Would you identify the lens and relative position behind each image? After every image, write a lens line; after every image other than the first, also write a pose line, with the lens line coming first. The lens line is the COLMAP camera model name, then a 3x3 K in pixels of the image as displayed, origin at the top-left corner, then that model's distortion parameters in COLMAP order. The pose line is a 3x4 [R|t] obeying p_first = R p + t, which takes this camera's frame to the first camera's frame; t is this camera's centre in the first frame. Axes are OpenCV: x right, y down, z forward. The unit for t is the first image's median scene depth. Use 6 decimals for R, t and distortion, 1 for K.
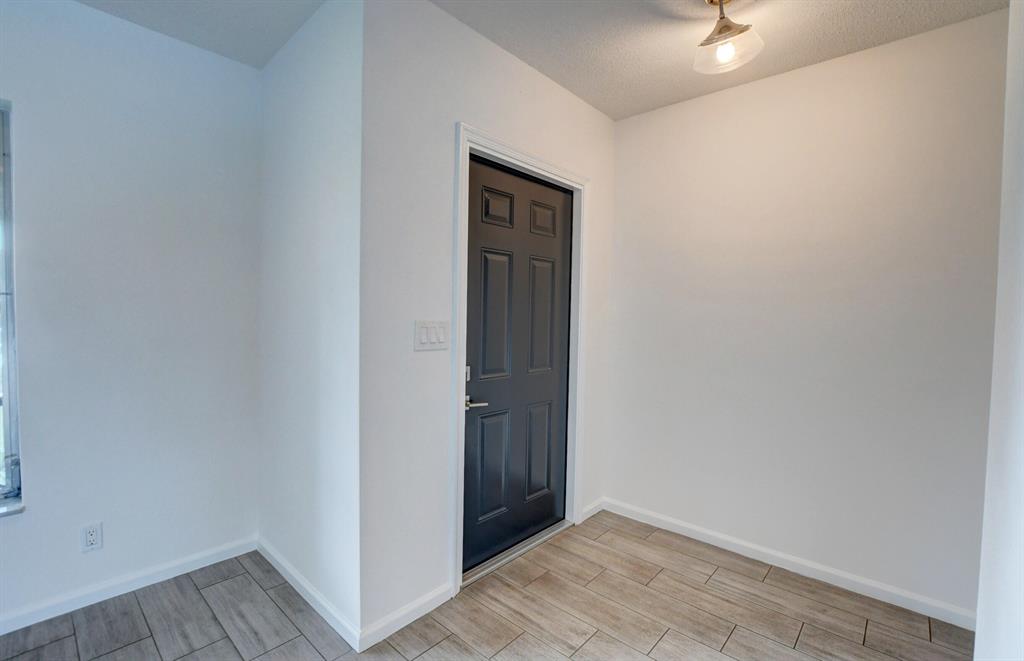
lens RADIAL K [[451.9, 0, 509.7], [0, 451.9, 329.3], [0, 0, 1]] dist [-0.031700, -0.000169]
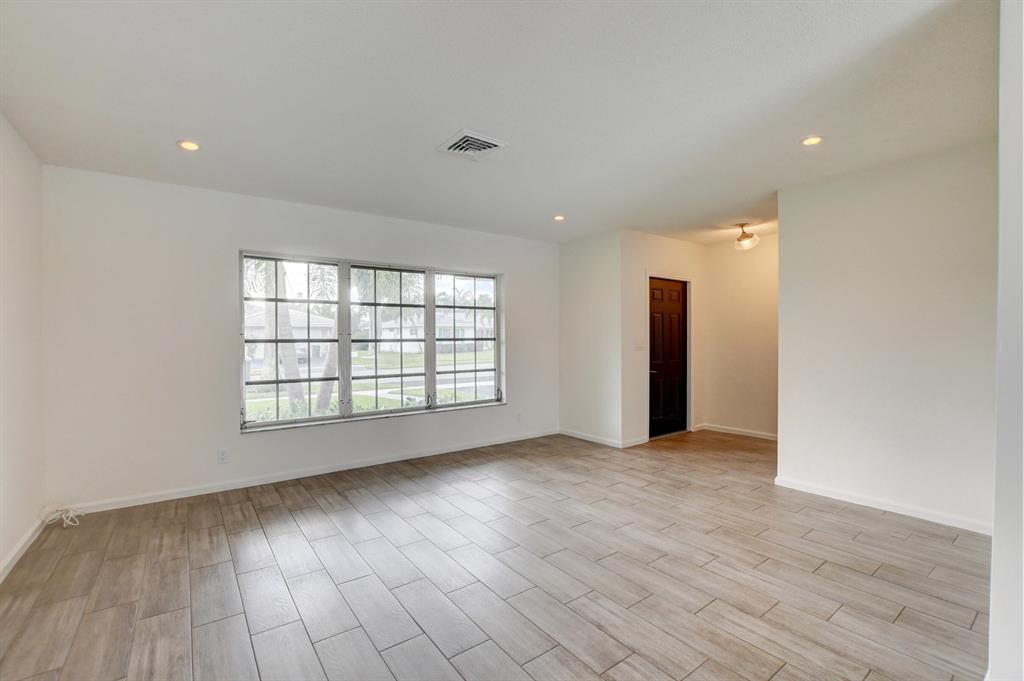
lens RADIAL K [[449.6, 0, 513.9], [0, 449.6, 342.8], [0, 0, 1]] dist [-0.033621, 0.004371]
pose [[0.981765, -0.020756, -0.188963, -0.341955], [0.015003, 0.999381, -0.031824, 0.065524], [0.189506, 0.028409, 0.981468, -1.587749]]
